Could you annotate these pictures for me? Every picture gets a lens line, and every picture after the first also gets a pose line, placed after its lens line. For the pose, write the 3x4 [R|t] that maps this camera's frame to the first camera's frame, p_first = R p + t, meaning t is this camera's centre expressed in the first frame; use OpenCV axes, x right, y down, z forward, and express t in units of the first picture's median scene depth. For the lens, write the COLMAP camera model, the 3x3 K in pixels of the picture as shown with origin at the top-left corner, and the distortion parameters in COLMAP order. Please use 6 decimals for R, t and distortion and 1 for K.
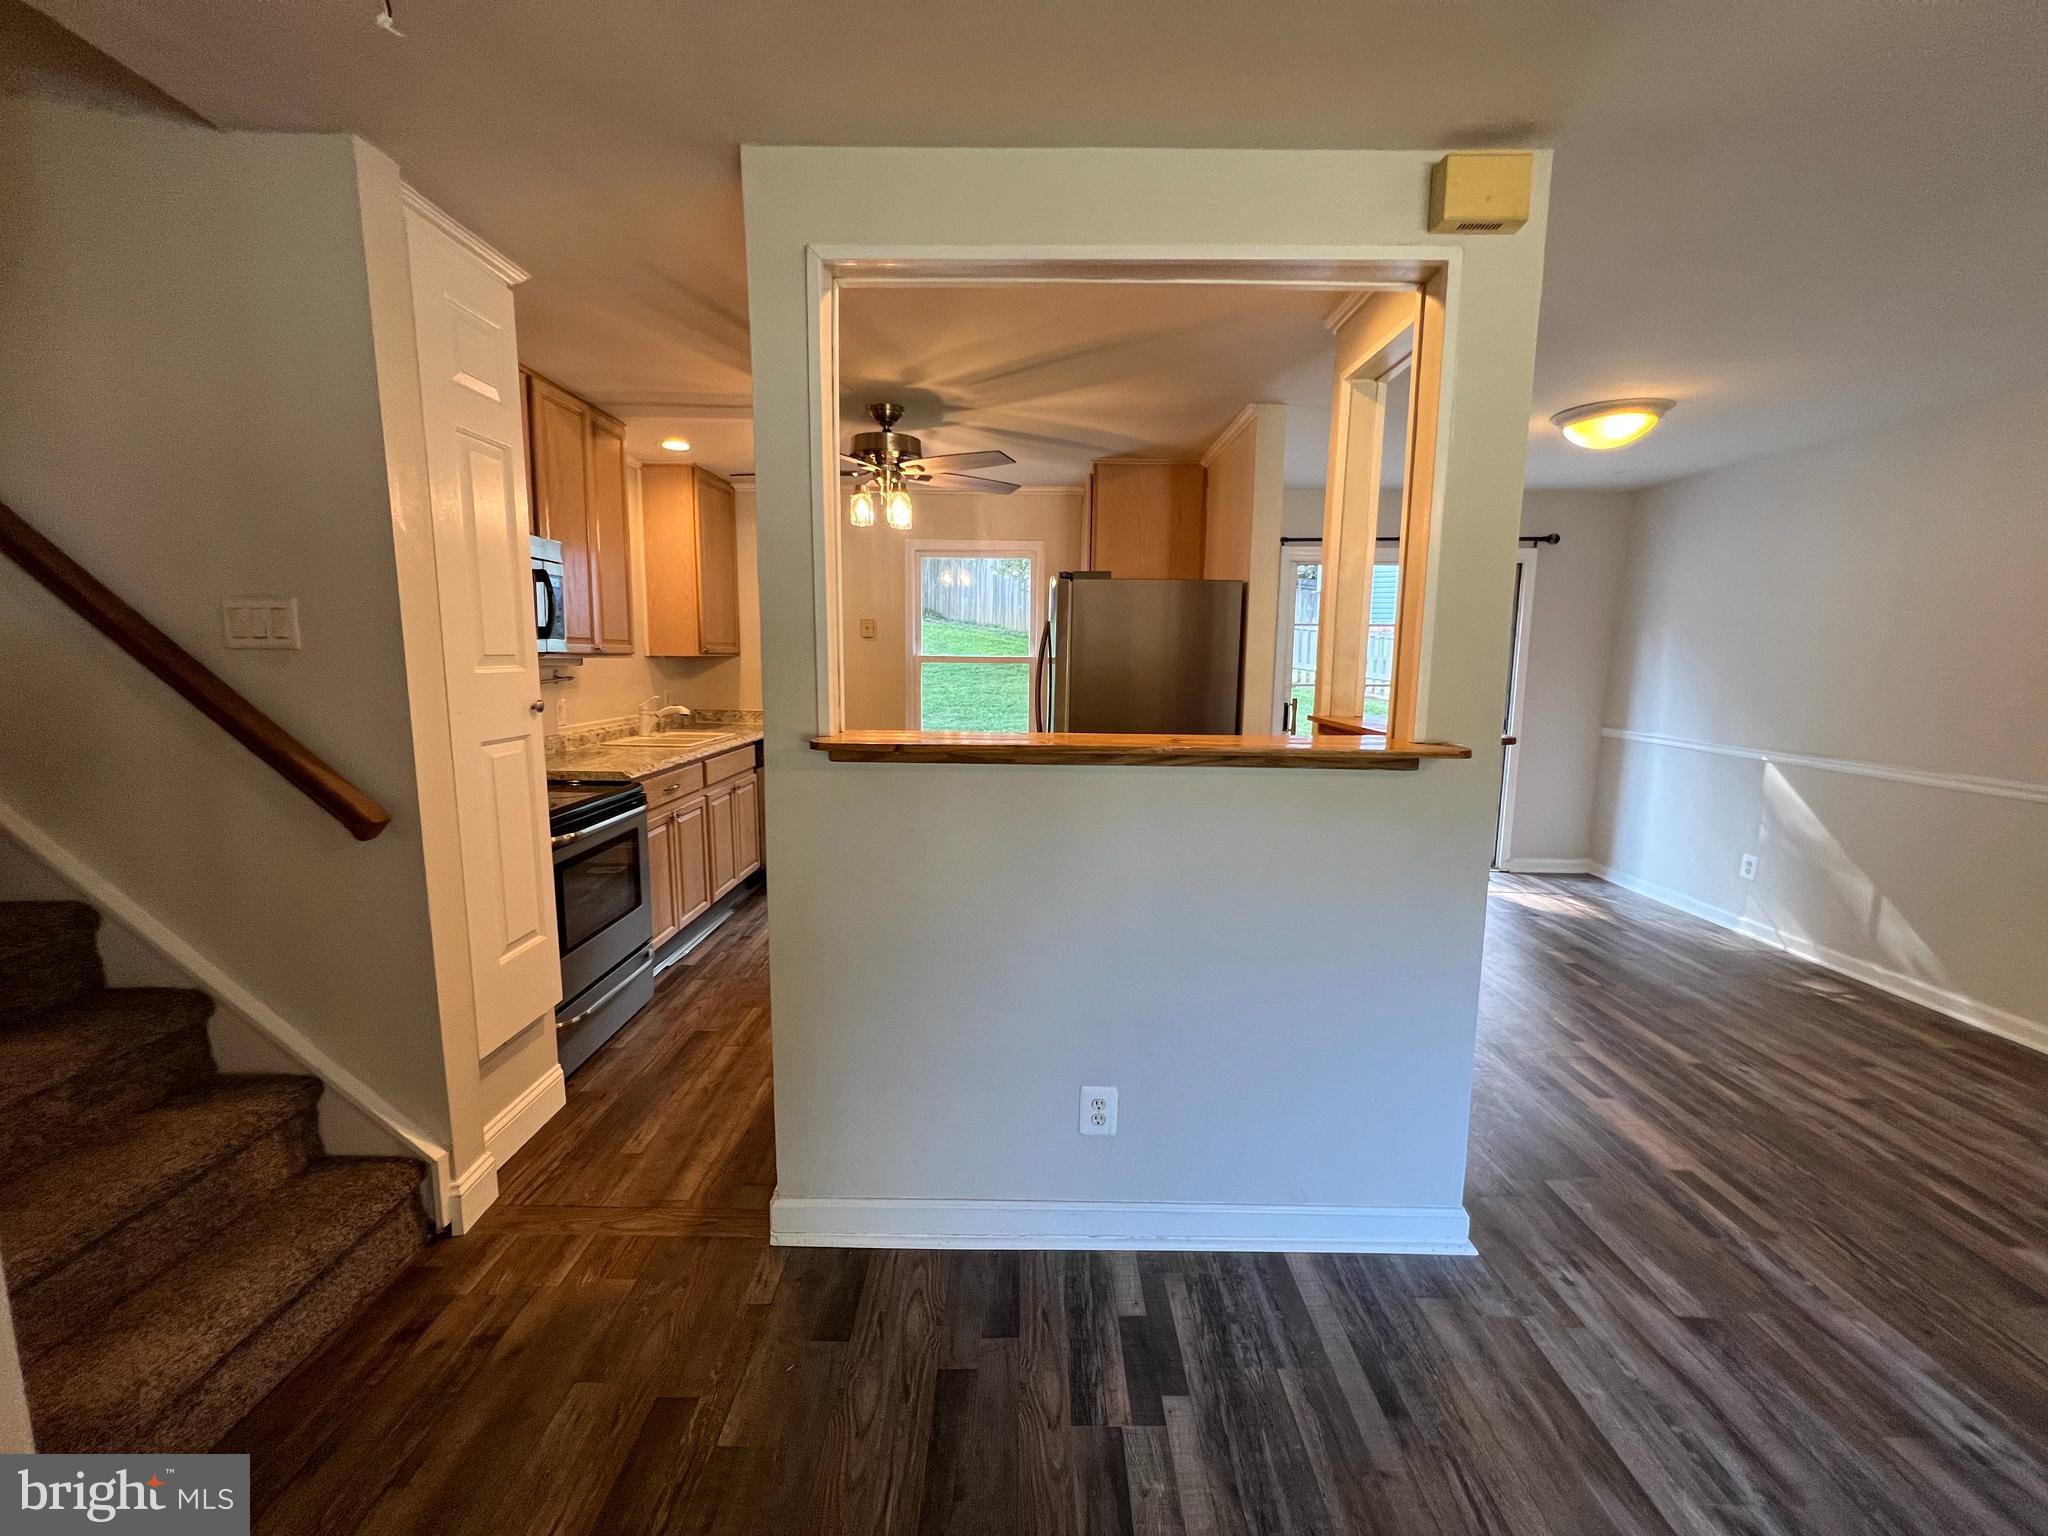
lens RADIAL K [[816.7, 0, 1020.3], [0, 816.7, 762.6], [0, 0, 1]] dist [-0.000994, 0.000197]
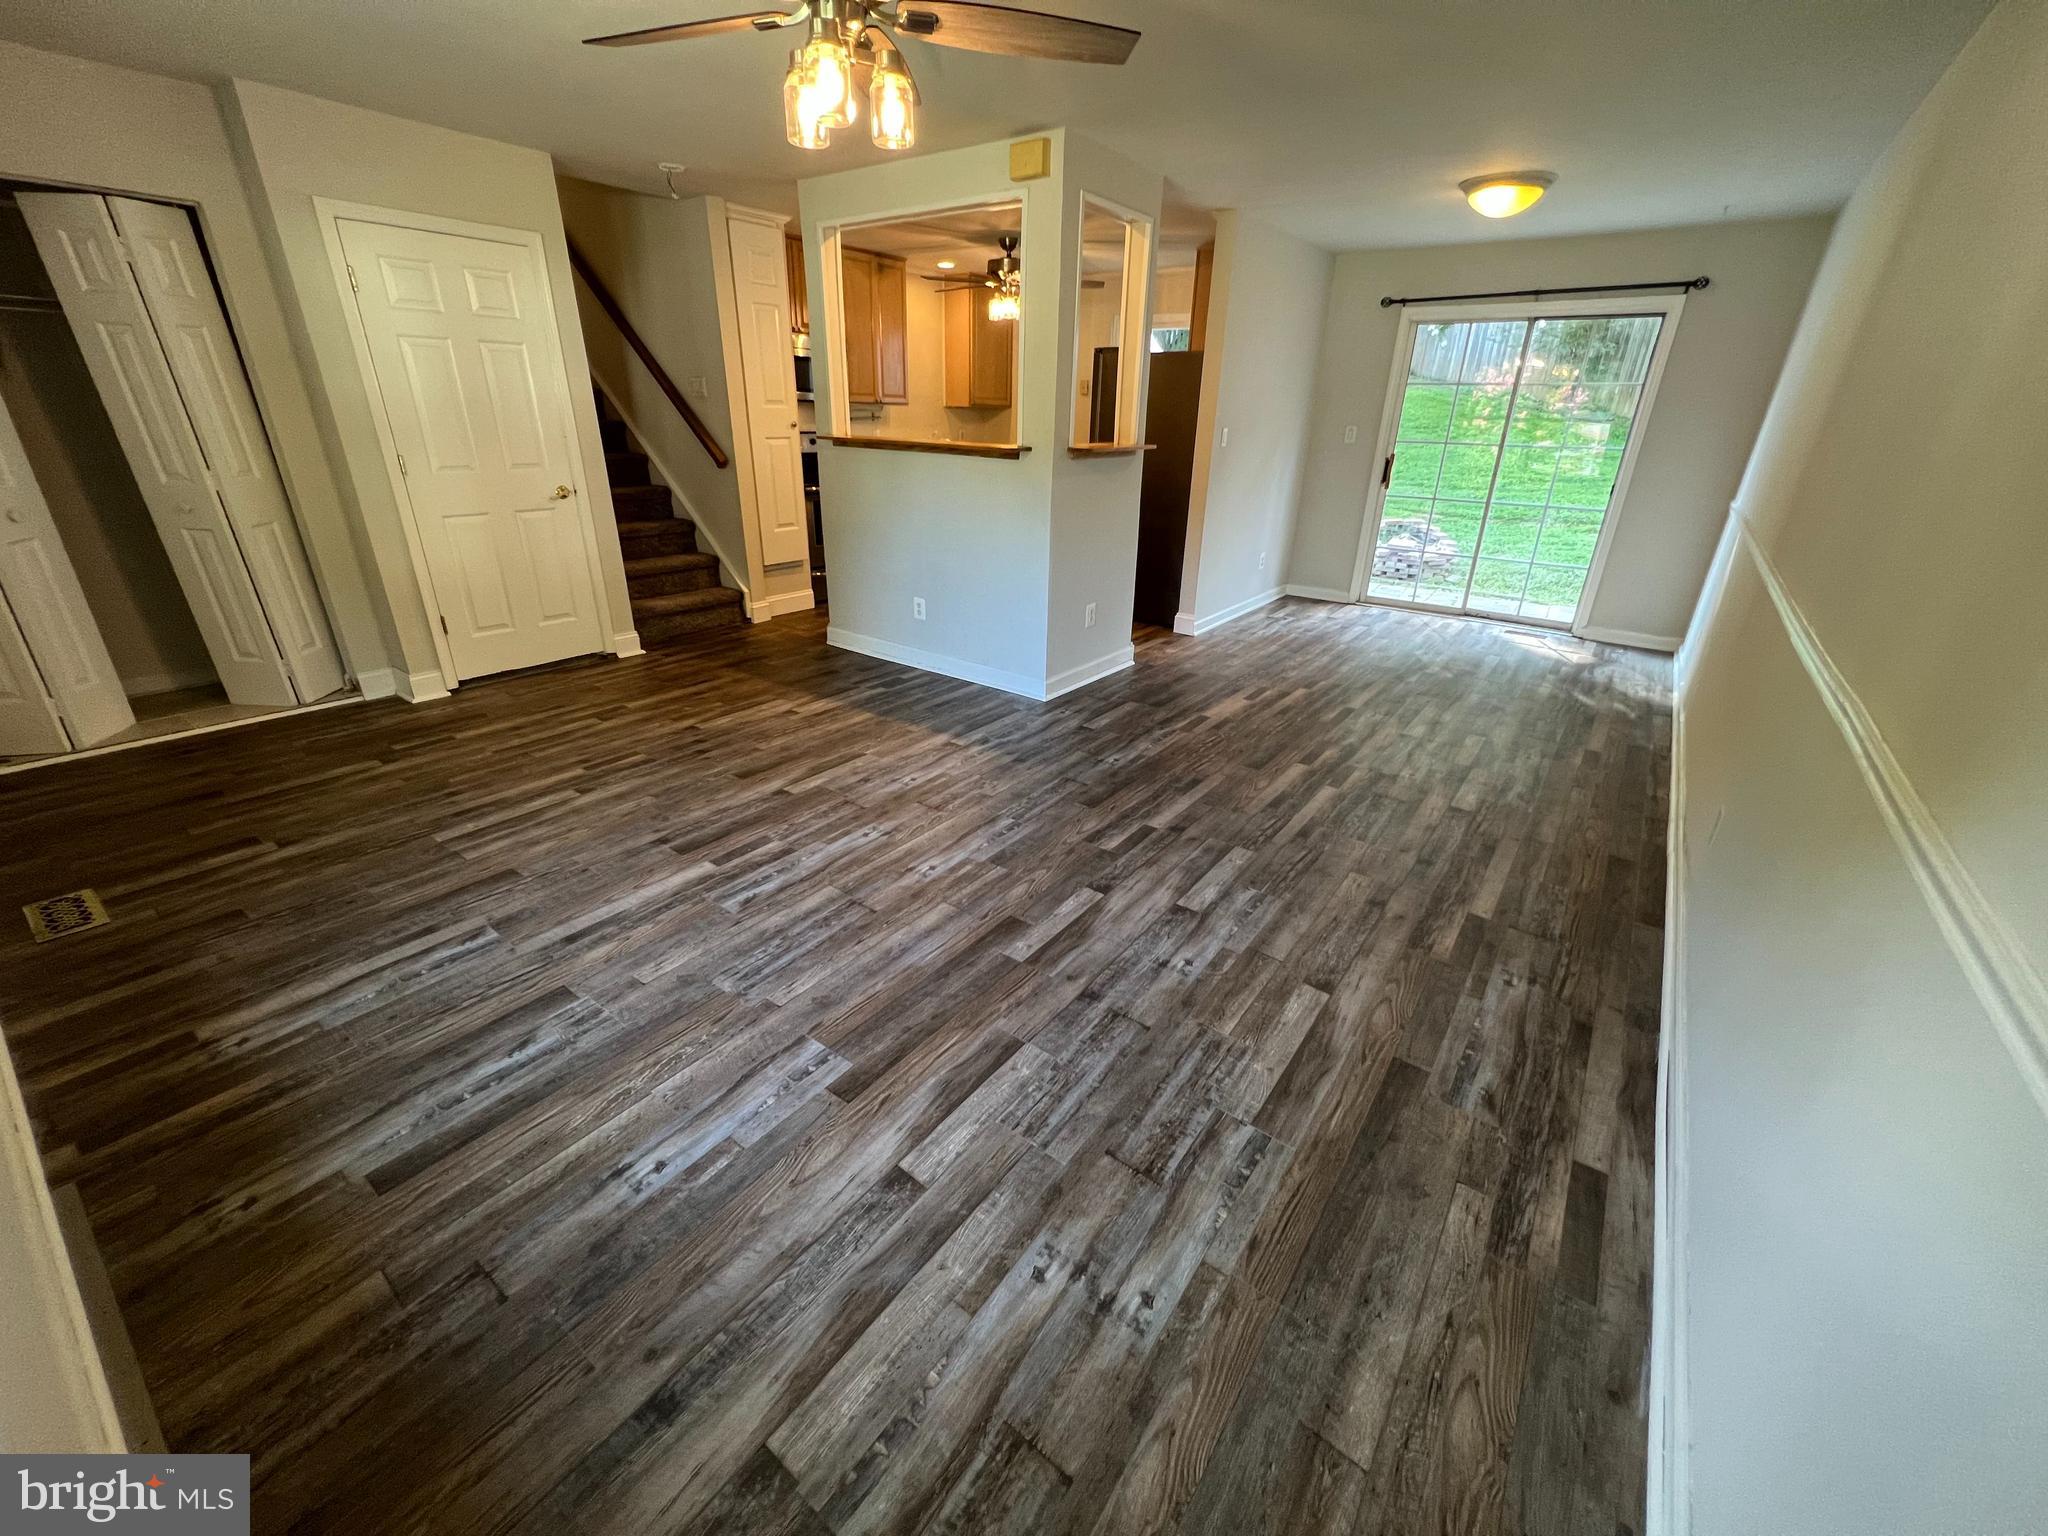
lens RADIAL K [[815.7, 0, 1023.9], [0, 815.7, 758.8], [0, 0, 1]] dist [-0.000040, 0.000261]
pose [[0.807486, 0.243132, -0.537451, 1.029372], [-0.093506, 0.952346, 0.290335, 0.074317], [0.582429, -0.184186, 0.791740, -0.467581]]
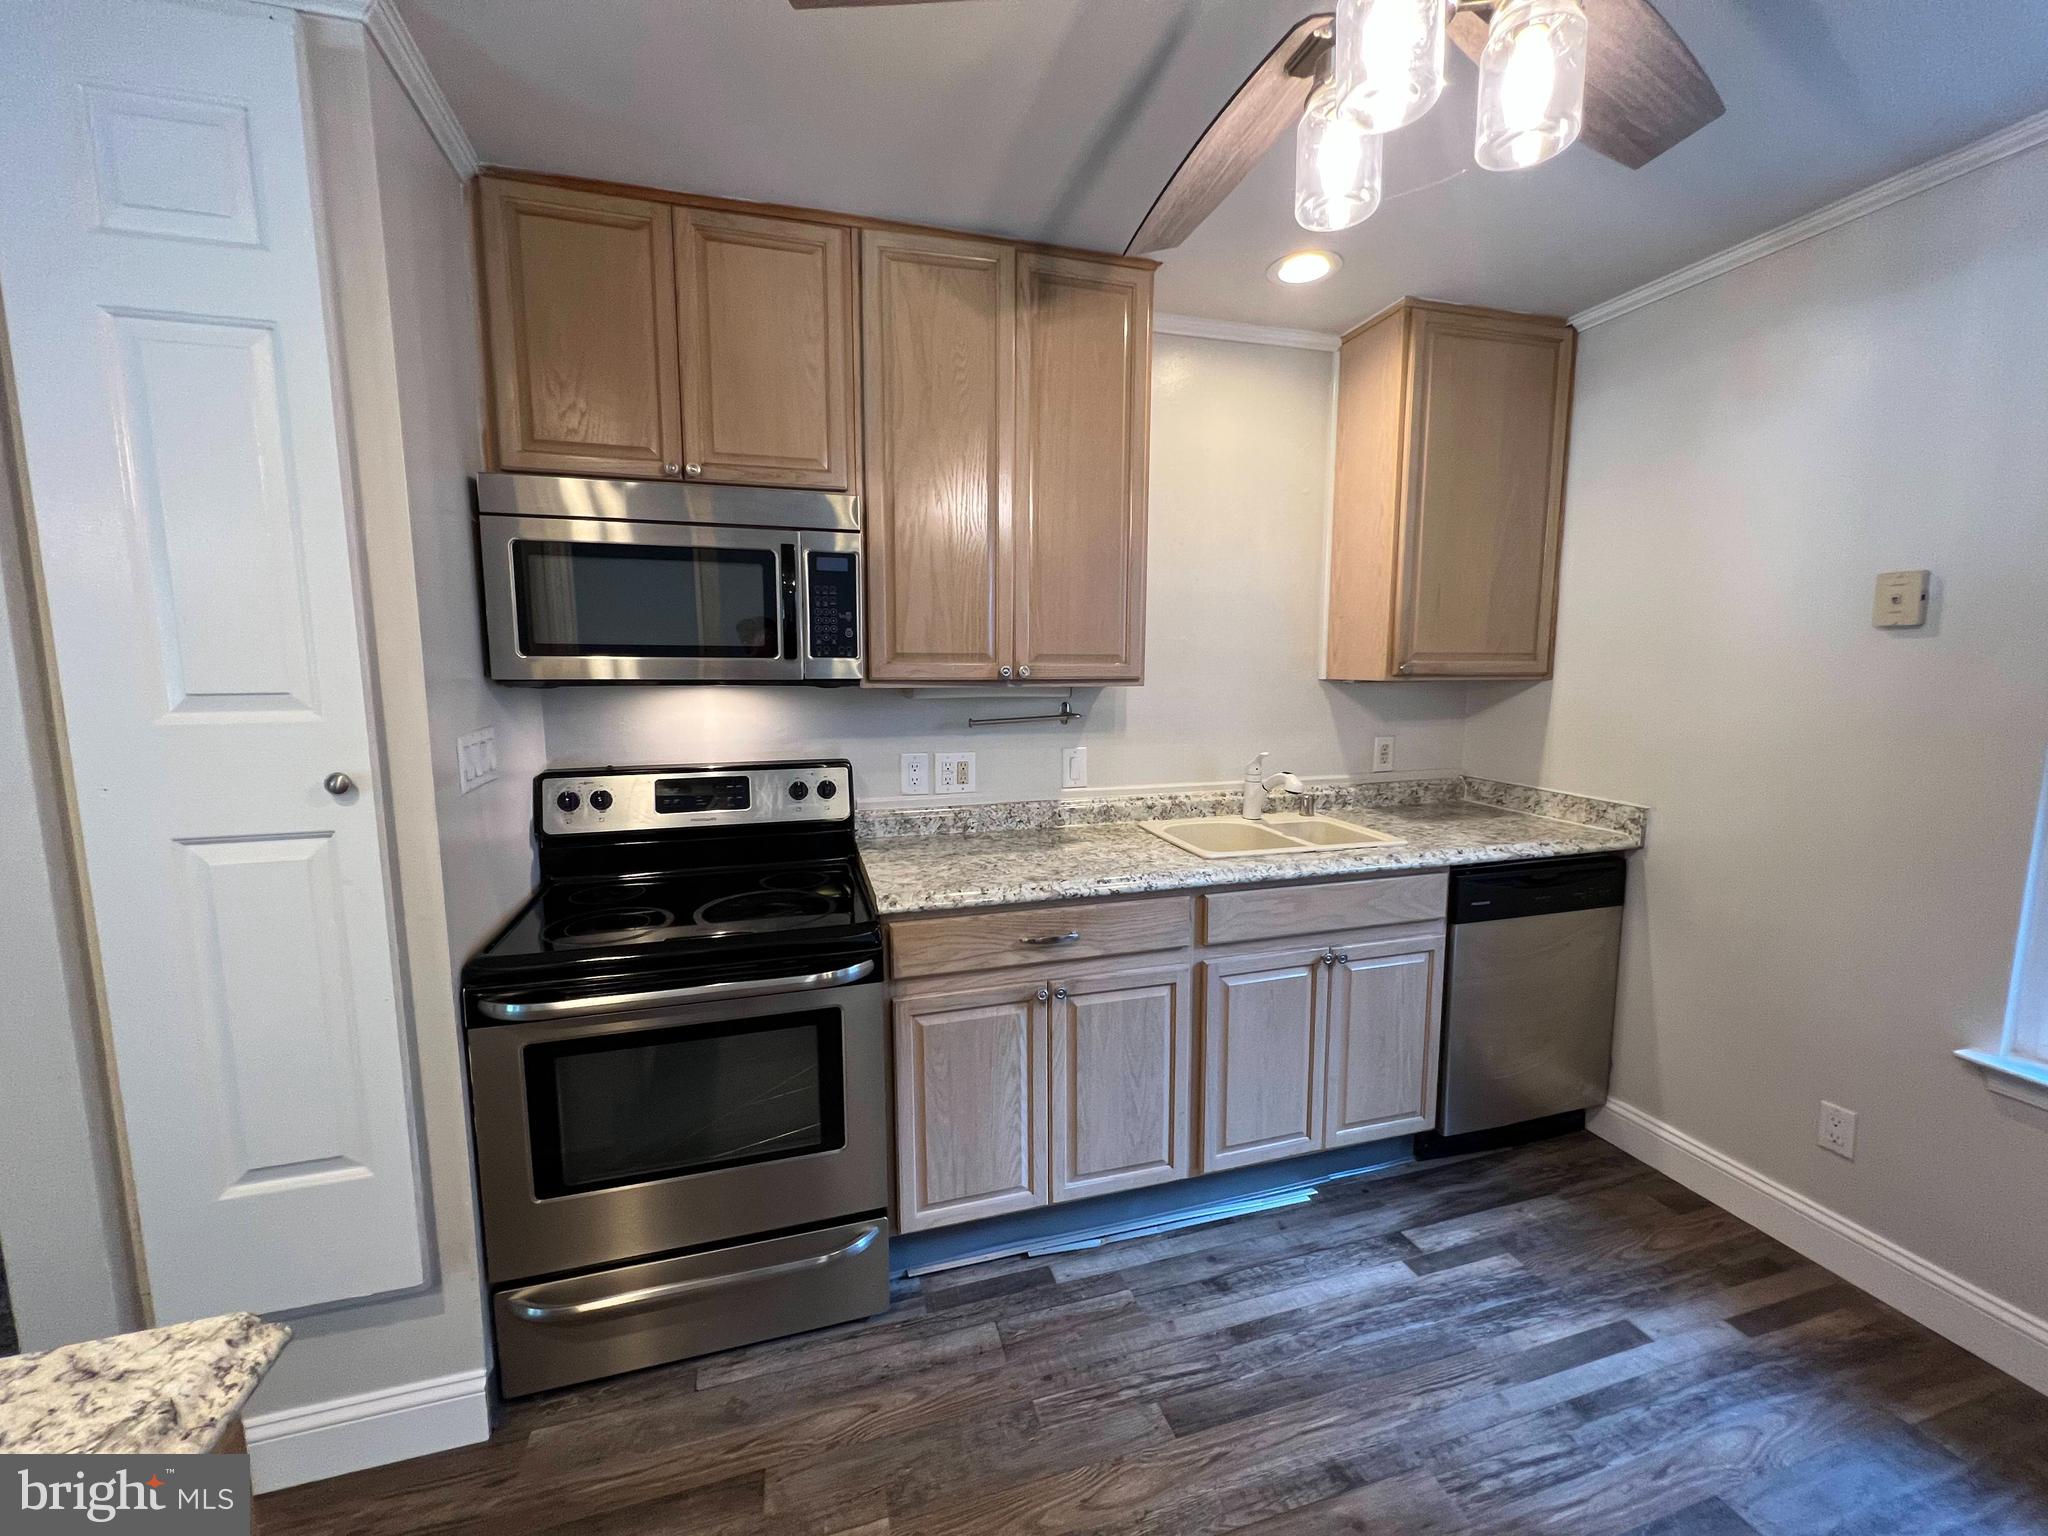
lens RADIAL K [[817.8, 0, 1022.5], [0, 817.8, 764.8], [0, 0, 1]] dist [-0.002568, -0.000076]
pose [[0.289979, 0.105186, -0.951235, 0.055252], [-0.118897, 0.990201, 0.073250, -0.126535], [0.949619, 0.091858, 0.299643, 0.906559]]
